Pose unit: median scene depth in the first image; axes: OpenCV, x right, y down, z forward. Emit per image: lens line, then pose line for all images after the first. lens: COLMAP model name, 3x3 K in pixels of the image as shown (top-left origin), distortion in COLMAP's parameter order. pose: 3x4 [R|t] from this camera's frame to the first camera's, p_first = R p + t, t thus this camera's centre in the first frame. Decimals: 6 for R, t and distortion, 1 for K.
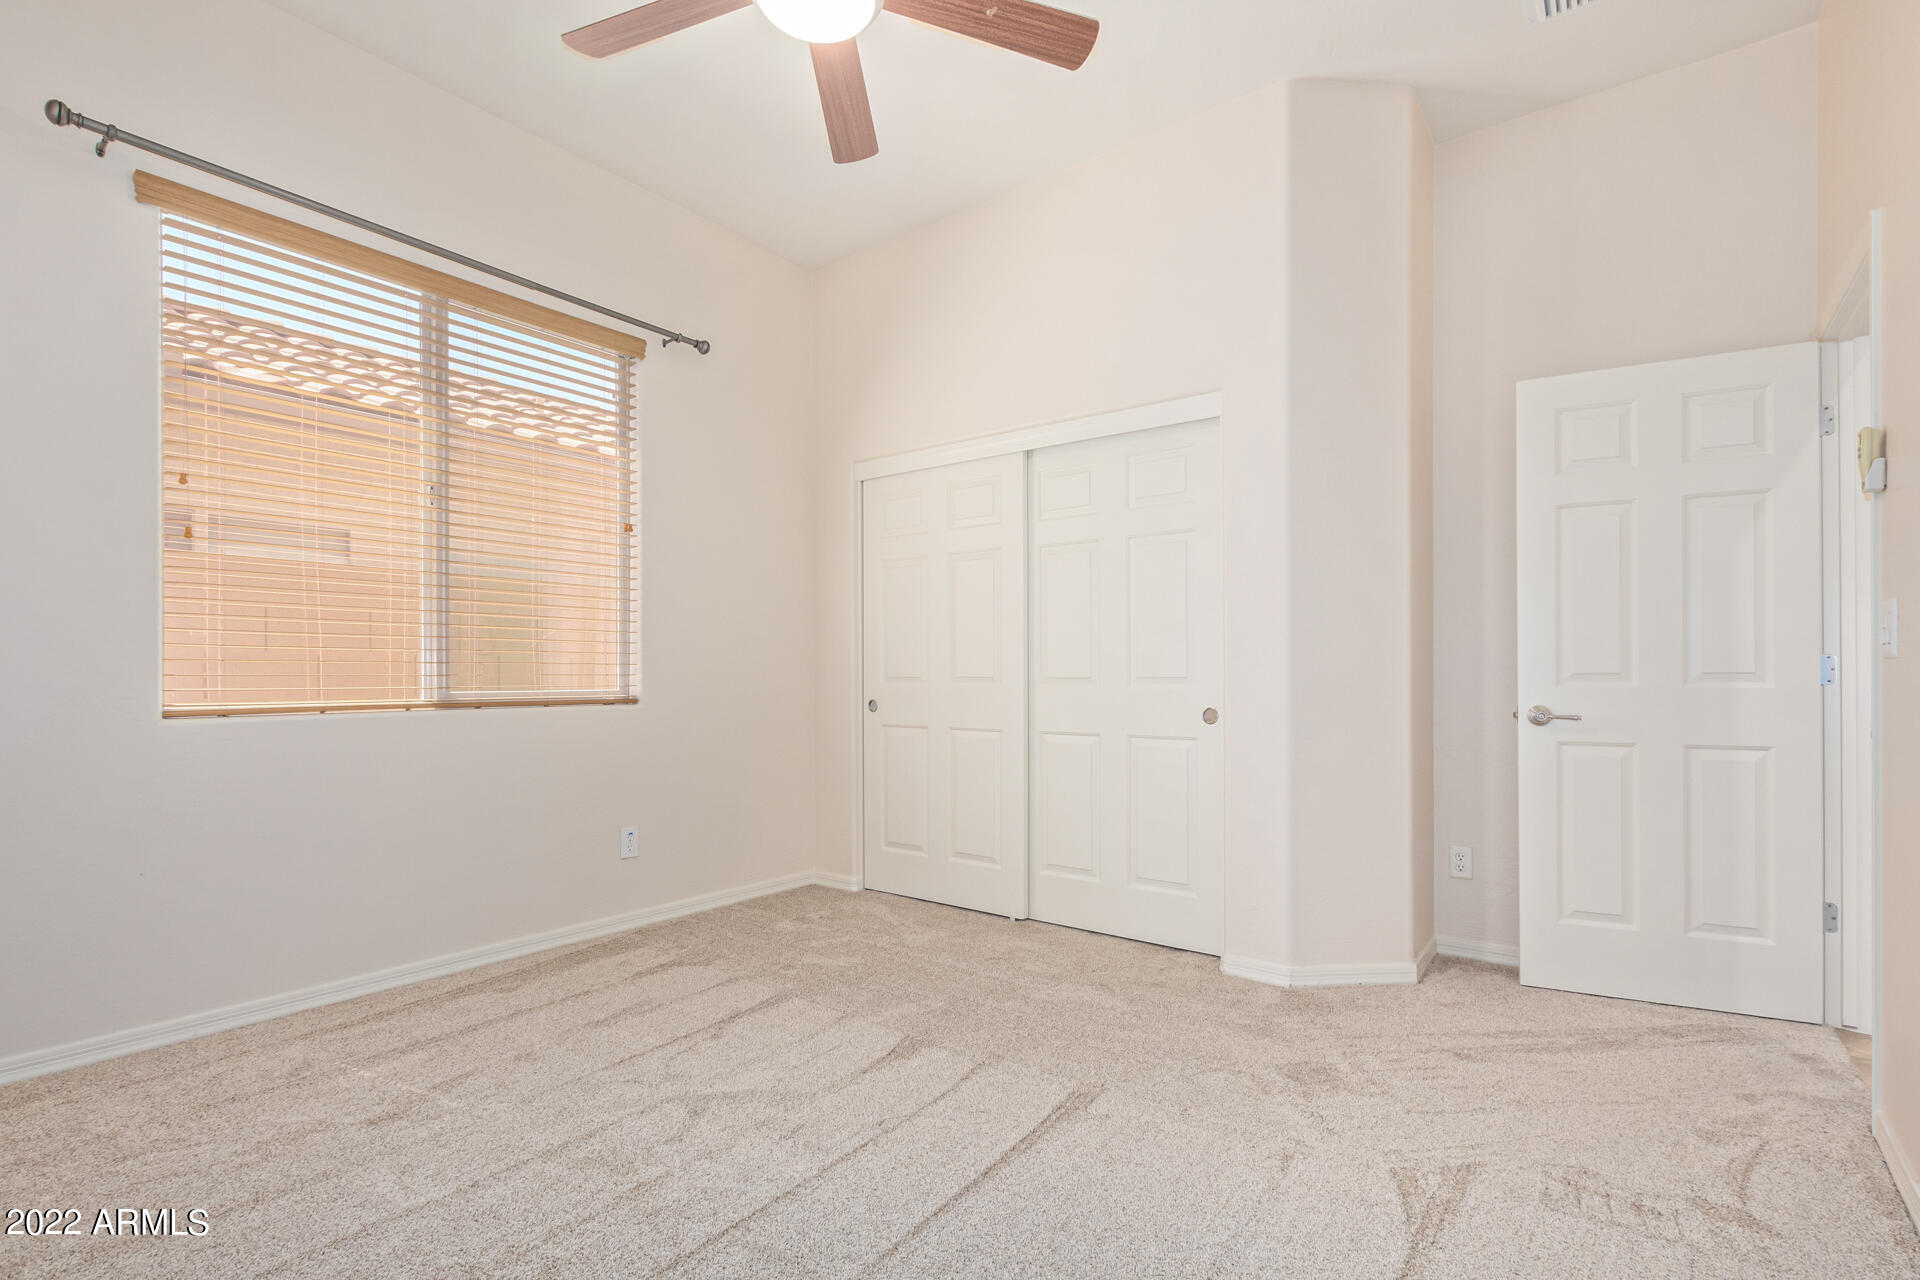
lens RADIAL K [[887.3, 0, 926.0], [0, 887.3, 670.1], [0, 0, 1]] dist [-0.001755, -0.001158]
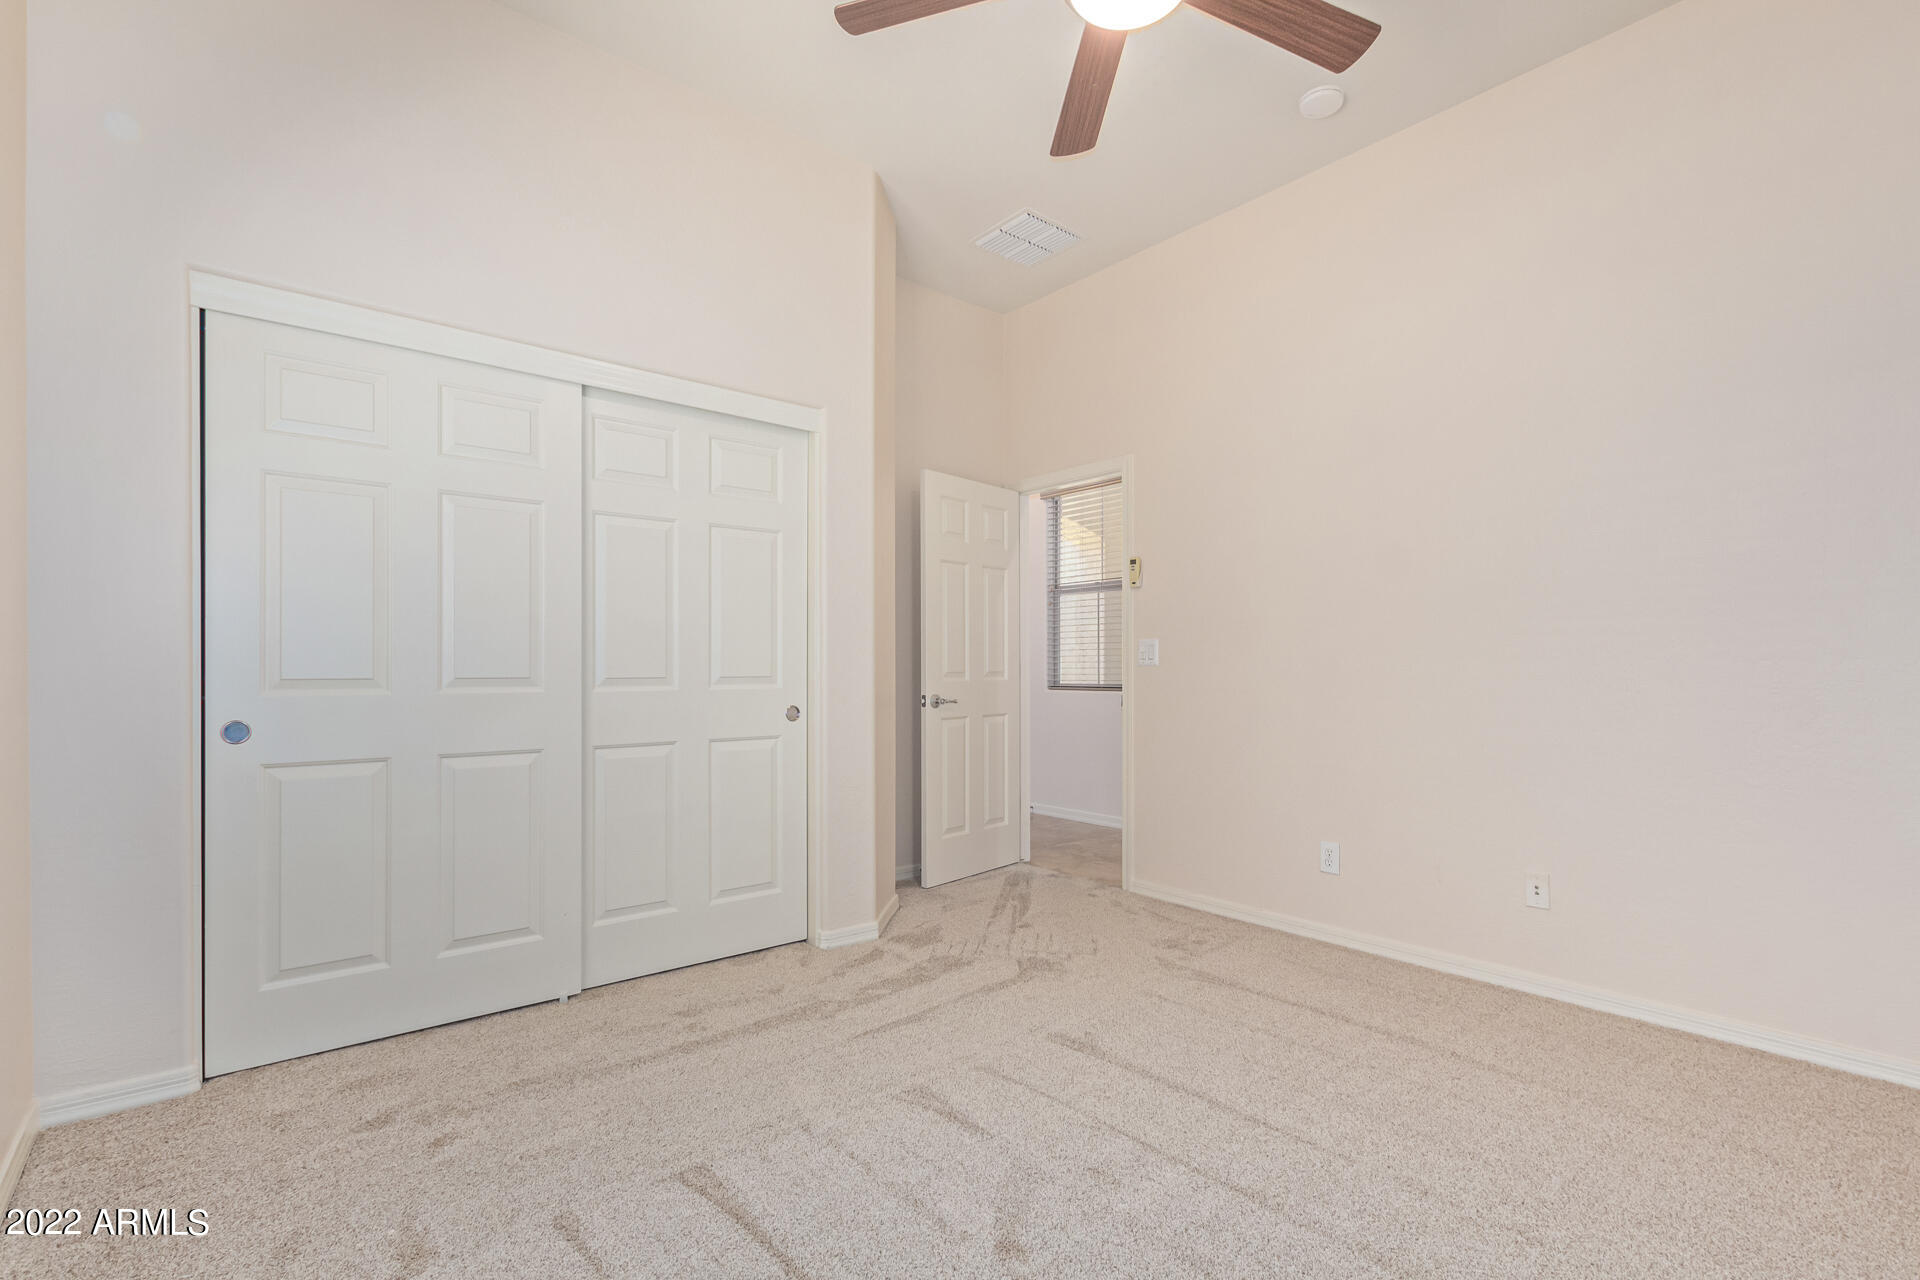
lens RADIAL K [[887.3, 0, 971.3], [0, 887.3, 667.7], [0, 0, 1]] dist [-0.001755, -0.001158]
pose [[0.194207, 0.005059, 0.980948, -0.573140], [0.000005, 0.999987, -0.005158, 0.003418], [-0.980961, 0.001006, 0.194204, 0.513915]]
